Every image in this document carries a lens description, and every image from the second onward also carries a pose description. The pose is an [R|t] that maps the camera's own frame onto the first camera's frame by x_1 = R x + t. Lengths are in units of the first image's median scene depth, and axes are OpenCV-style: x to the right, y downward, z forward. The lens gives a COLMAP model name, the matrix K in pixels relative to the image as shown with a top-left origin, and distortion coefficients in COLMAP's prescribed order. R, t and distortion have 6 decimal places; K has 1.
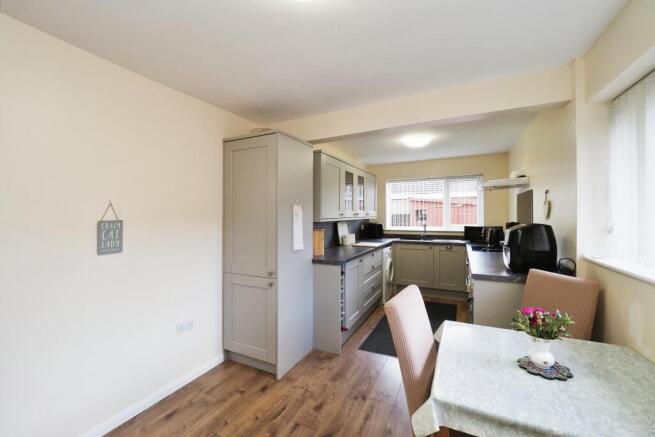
lens RADIAL K [[275.0, 0, 316.8], [0, 275.0, 215.6], [0, 0, 1]] dist [0.001193, 0.000114]
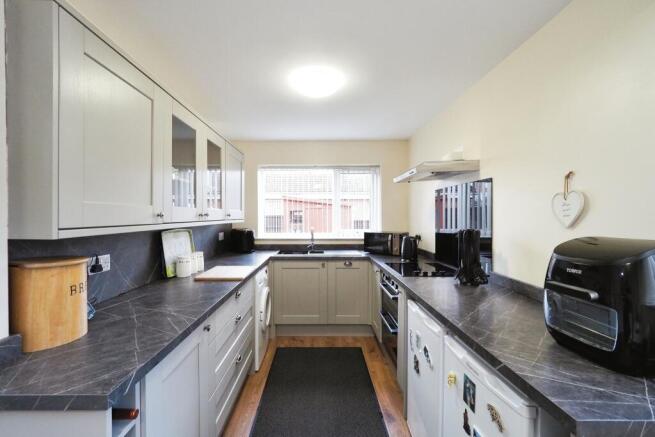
lens RADIAL K [[275.0, 0, 316.8], [0, 275.0, 215.6], [0, 0, 1]] dist [0.001193, 0.000114]
pose [[0.887994, 0.006702, 0.459805, 0.083798], [-0.004437, 0.999972, -0.006005, -0.001531], [-0.459833, 0.003292, 0.887999, 0.403120]]
